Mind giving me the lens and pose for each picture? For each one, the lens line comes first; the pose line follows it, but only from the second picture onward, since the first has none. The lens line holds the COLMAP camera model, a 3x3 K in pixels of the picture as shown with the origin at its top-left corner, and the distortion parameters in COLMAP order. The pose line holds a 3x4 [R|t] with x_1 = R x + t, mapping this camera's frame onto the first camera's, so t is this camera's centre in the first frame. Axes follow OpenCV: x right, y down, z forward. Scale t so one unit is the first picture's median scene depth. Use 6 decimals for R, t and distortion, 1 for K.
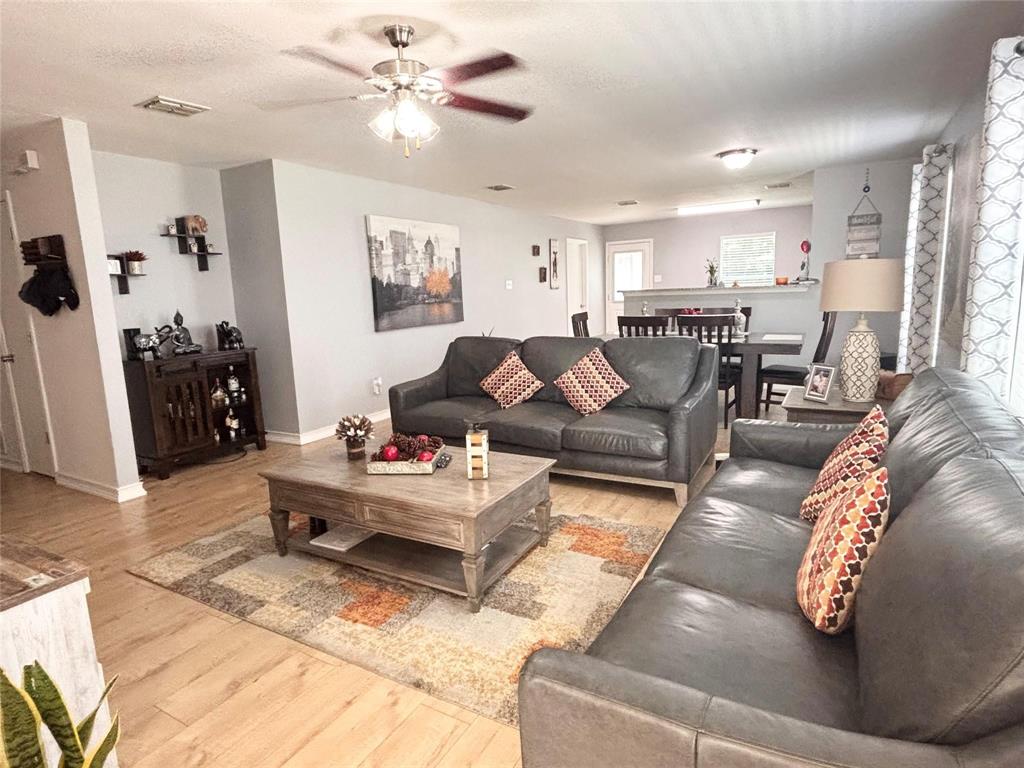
lens RADIAL K [[560.1, 0, 512.0], [0, 560.1, 384.0], [0, 0, 1]] dist [0.000732, 0.000174]
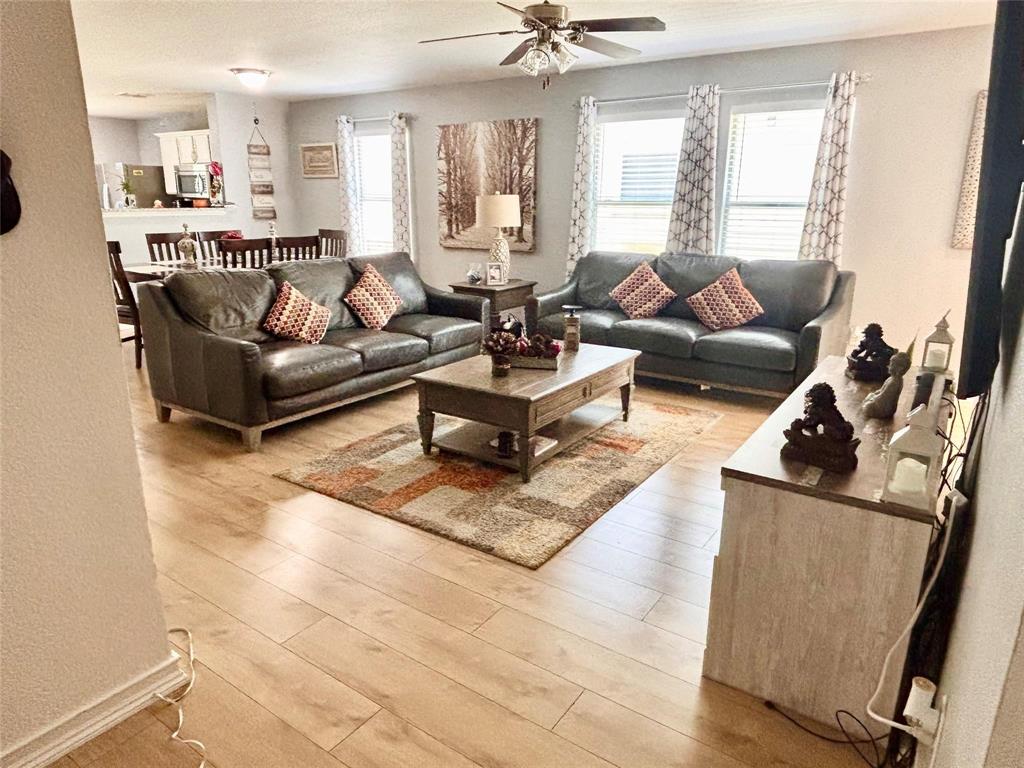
lens RADIAL K [[658.9, 0, 512.0], [0, 658.9, 384.0], [0, 0, 1]] dist [-0.003428, -0.002108]
pose [[0.097367, -0.233857, 0.967383, -0.730237], [0.156076, 0.963563, 0.217224, -0.054392], [-0.982934, 0.129835, 0.130319, 0.422045]]
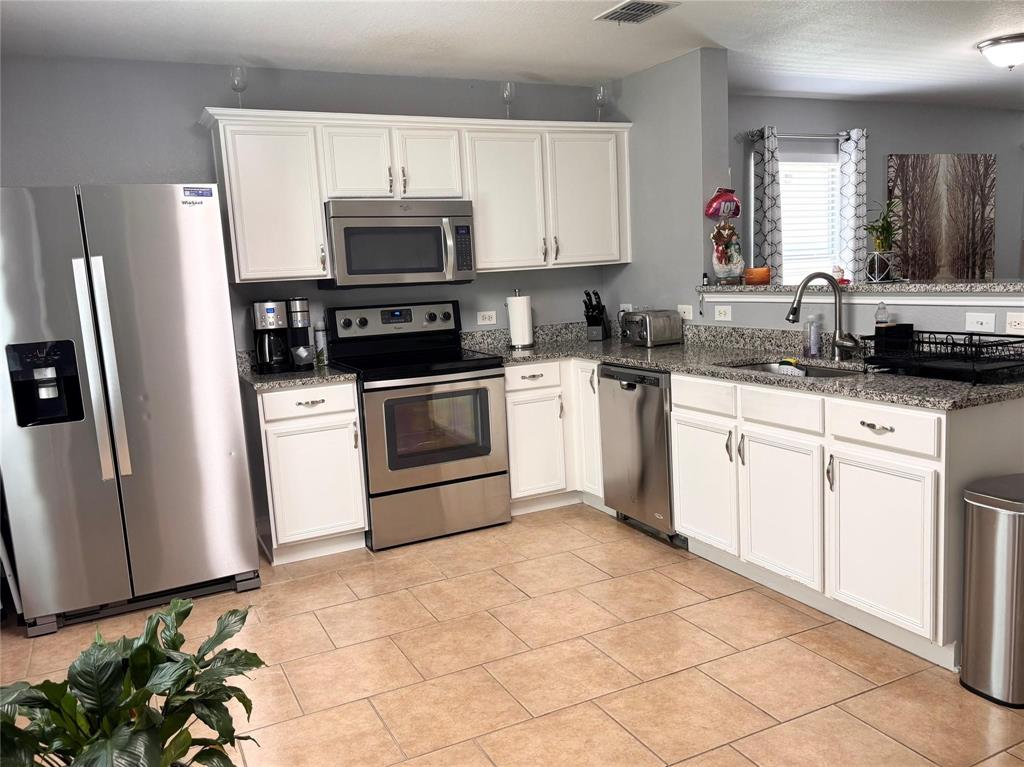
lens RADIAL K [[808.6, 0, 512.0], [0, 808.6, 383.5], [0, 0, 1]] dist [-0.002166, -0.003348]
pose [[-0.827332, -0.008762, 0.561645, 0.335482], [0.175771, 0.945625, 0.273673, -0.364873], [-0.533503, 0.325140, -0.780806, 1.882499]]
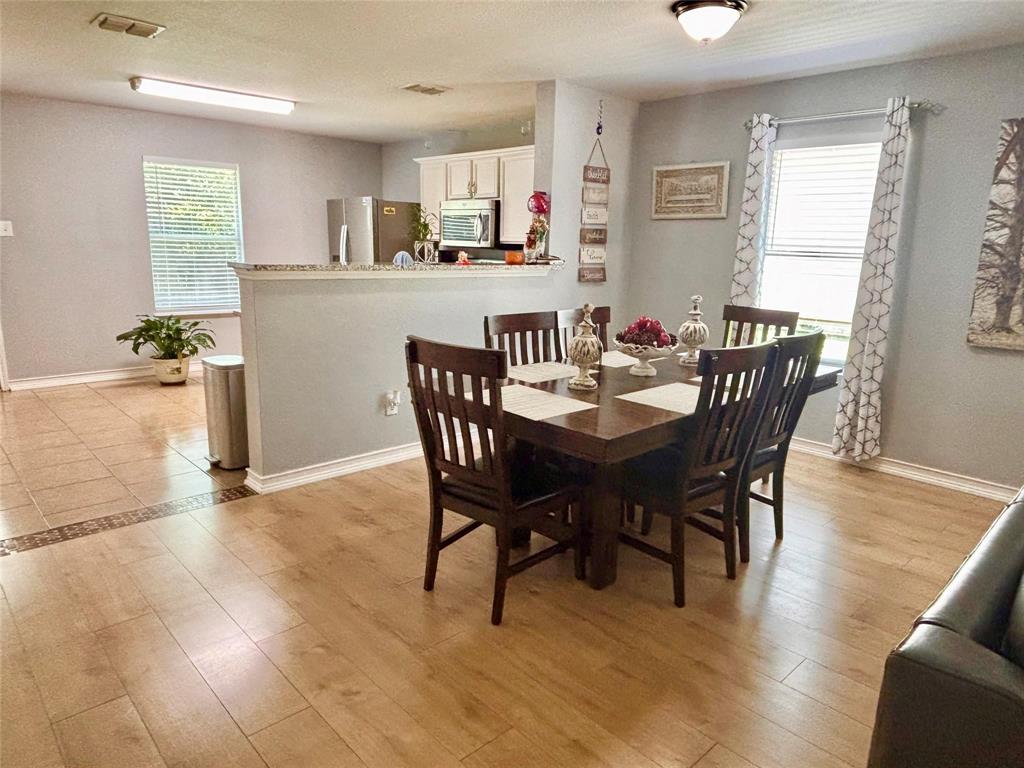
lens RADIAL K [[670.1, 0, 512.0], [0, 670.1, 384.0], [0, 0, 1]] dist [0.006219, 0.000094]
pose [[0.289191, -0.158004, 0.944142, -0.250461], [0.133637, 0.983290, 0.123622, -0.162478], [-0.947898, 0.090422, 0.305474, 0.919847]]
